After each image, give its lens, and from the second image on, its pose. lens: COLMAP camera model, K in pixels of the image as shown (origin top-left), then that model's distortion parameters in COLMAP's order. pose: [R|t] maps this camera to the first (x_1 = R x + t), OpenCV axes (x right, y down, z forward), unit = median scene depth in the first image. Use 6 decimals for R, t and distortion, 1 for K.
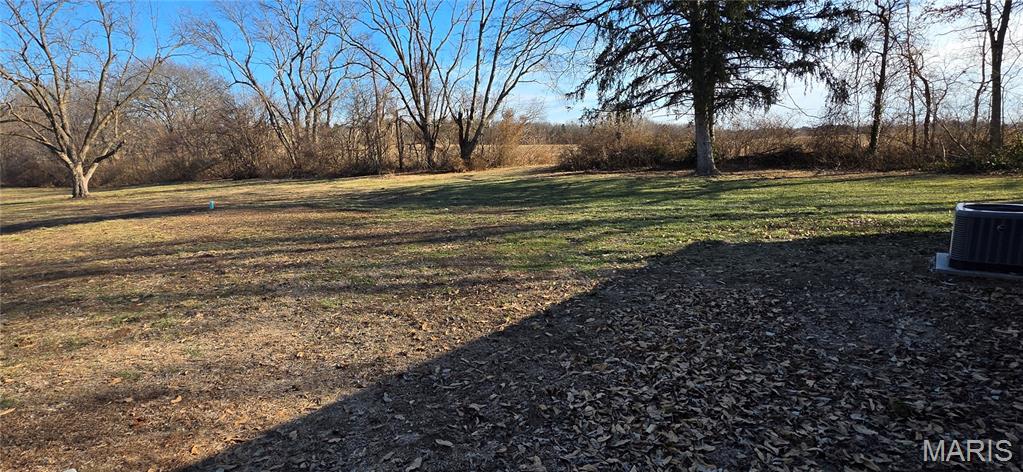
lens RADIAL K [[518.5, 0, 496.5], [0, 518.5, 239.0], [0, 0, 1]] dist [-0.000233, 0.000471]
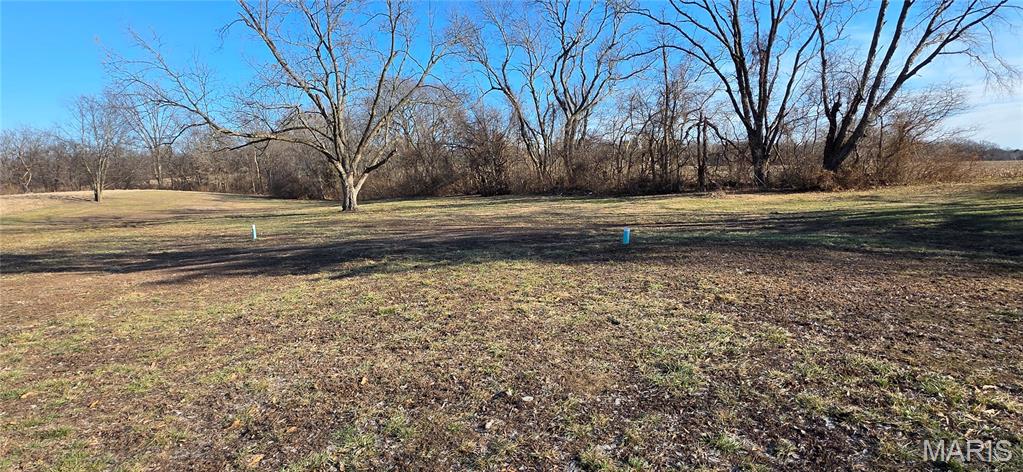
lens RADIAL K [[518.5, 0, 496.5], [0, 518.5, 239.0], [0, 0, 1]] dist [-0.000233, 0.000471]
pose [[0.942266, 0.050664, -0.331009, -0.248192], [-0.064547, 0.997431, -0.031074, -0.018019], [0.328585, 0.050645, 0.943116, 0.220367]]
